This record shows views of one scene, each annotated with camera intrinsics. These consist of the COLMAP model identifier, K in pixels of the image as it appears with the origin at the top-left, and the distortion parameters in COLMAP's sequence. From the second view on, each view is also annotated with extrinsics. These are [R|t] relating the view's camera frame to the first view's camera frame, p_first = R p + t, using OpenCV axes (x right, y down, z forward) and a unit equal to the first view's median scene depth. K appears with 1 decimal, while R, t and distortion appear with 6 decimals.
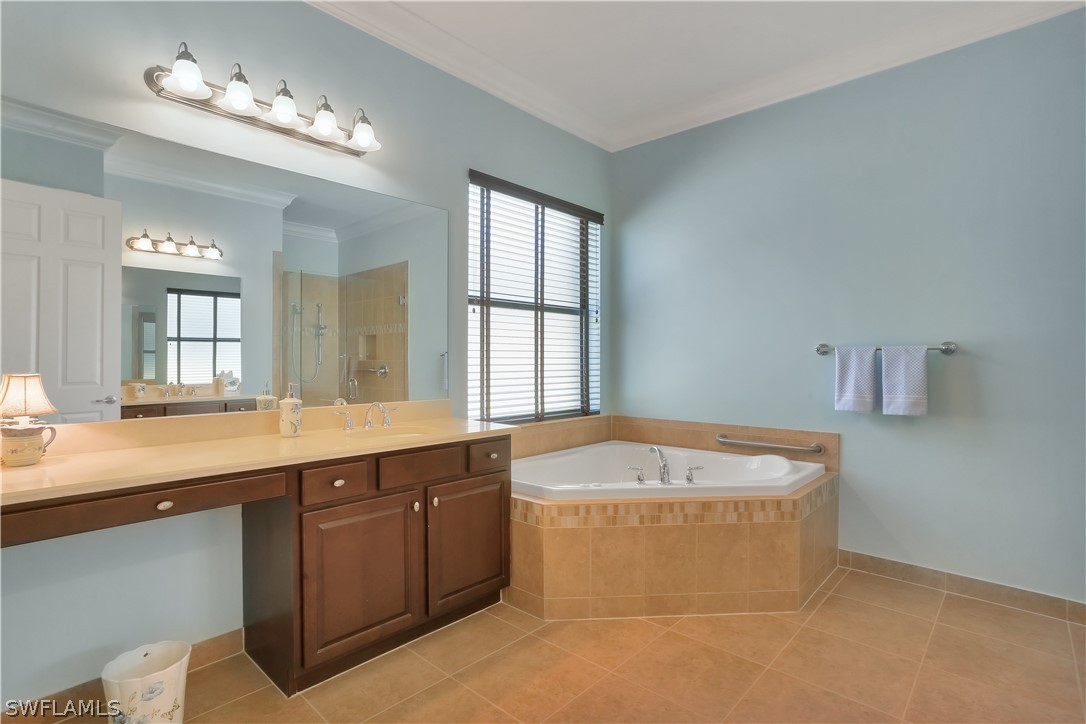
lens RADIAL K [[531.9, 0, 540.1], [0, 531.9, 360.3], [0, 0, 1]] dist [-0.045790, 0.028273]
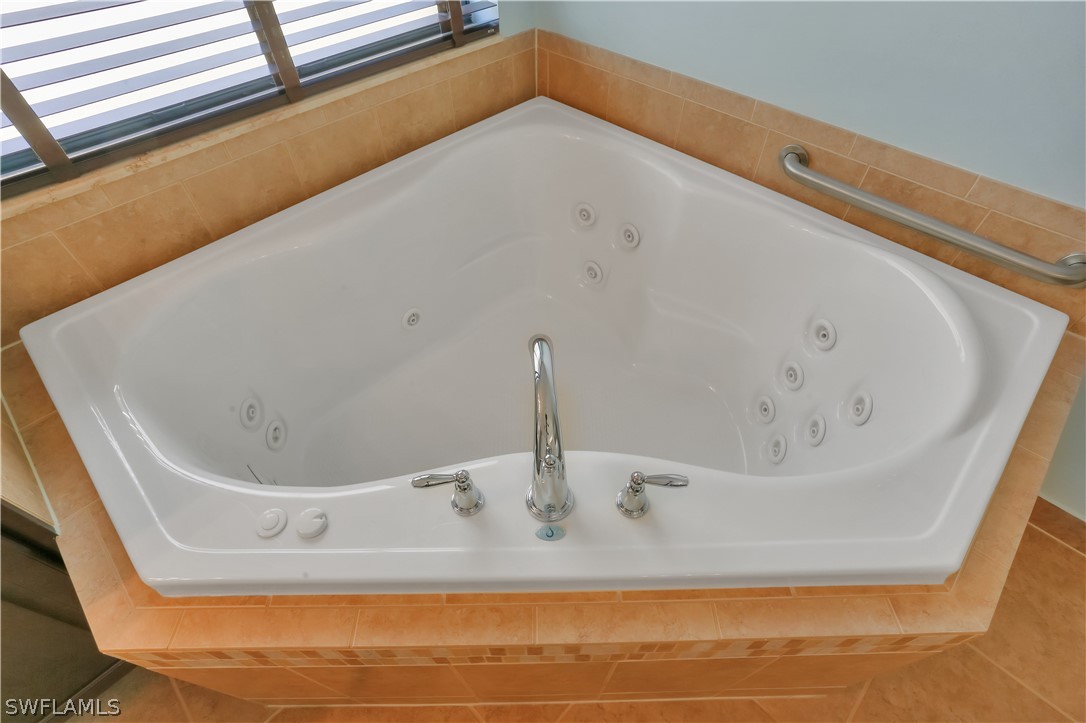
lens RADIAL K [[531.9, 0, 540.1], [0, 531.9, 359.8], [0, 0, 1]] dist [-0.045790, 0.028273]
pose [[0.999361, 0.026683, -0.023801, 0.163927], [0.000437, 0.656497, 0.754329, -0.031710], [0.035753, -0.753857, 0.656065, 0.593231]]
